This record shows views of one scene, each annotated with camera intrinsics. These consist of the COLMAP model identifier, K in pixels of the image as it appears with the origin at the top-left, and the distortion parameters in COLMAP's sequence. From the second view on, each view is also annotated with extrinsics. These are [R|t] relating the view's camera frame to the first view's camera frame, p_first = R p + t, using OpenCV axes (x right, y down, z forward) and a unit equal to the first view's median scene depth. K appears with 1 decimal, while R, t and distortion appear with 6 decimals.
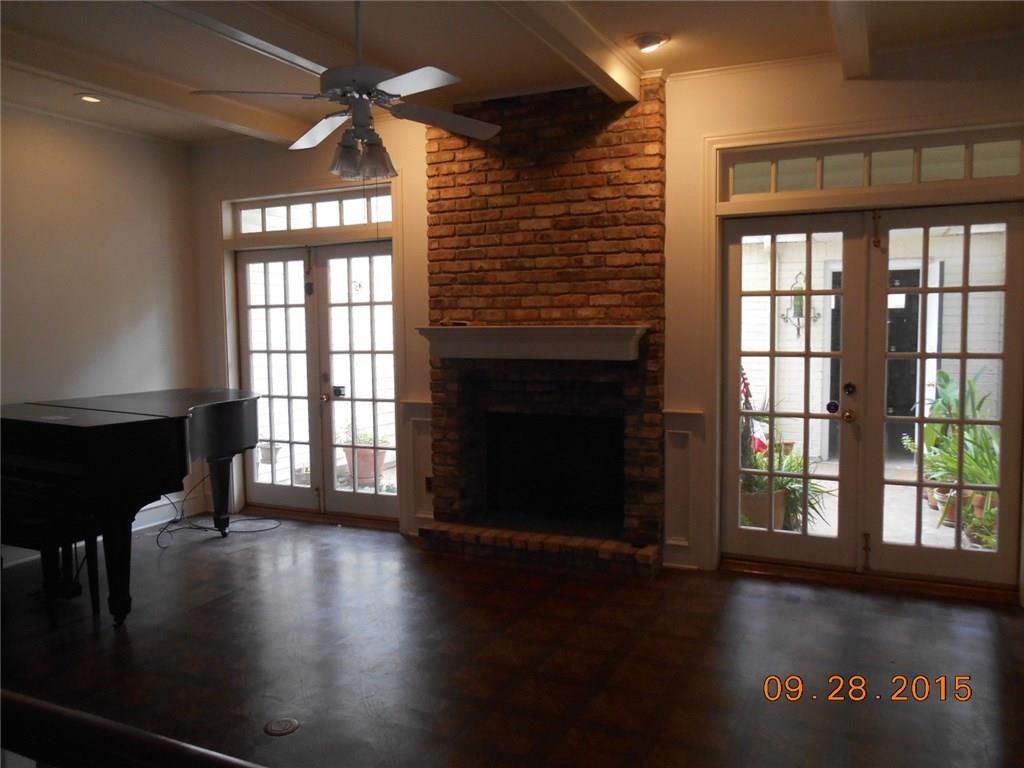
lens RADIAL K [[789.1, 0, 511.3], [0, 789.1, 380.7], [0, 0, 1]] dist [-0.004541, -0.000302]
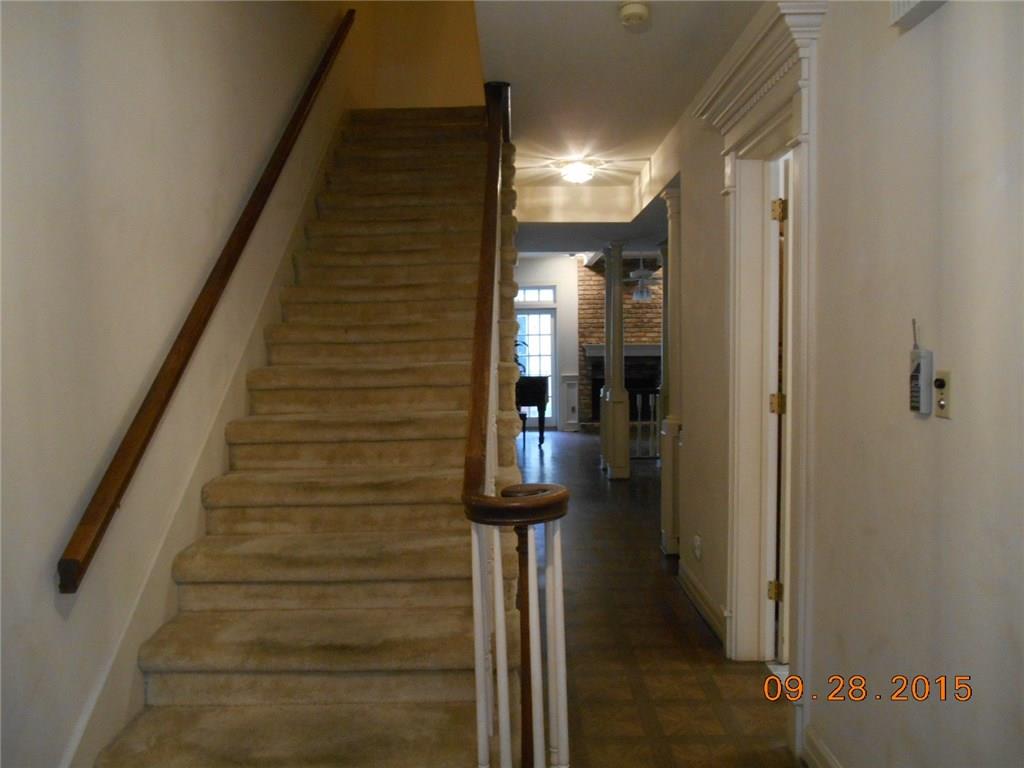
lens RADIAL K [[789.1, 0, 512.8], [0, 789.1, 386.3], [0, 0, 1]] dist [-0.004541, -0.000302]
pose [[0.902054, -0.027844, 0.430725, -1.423815], [0.034270, 0.999387, -0.007166, 0.077494], [-0.430261, 0.021225, 0.902455, -1.210233]]
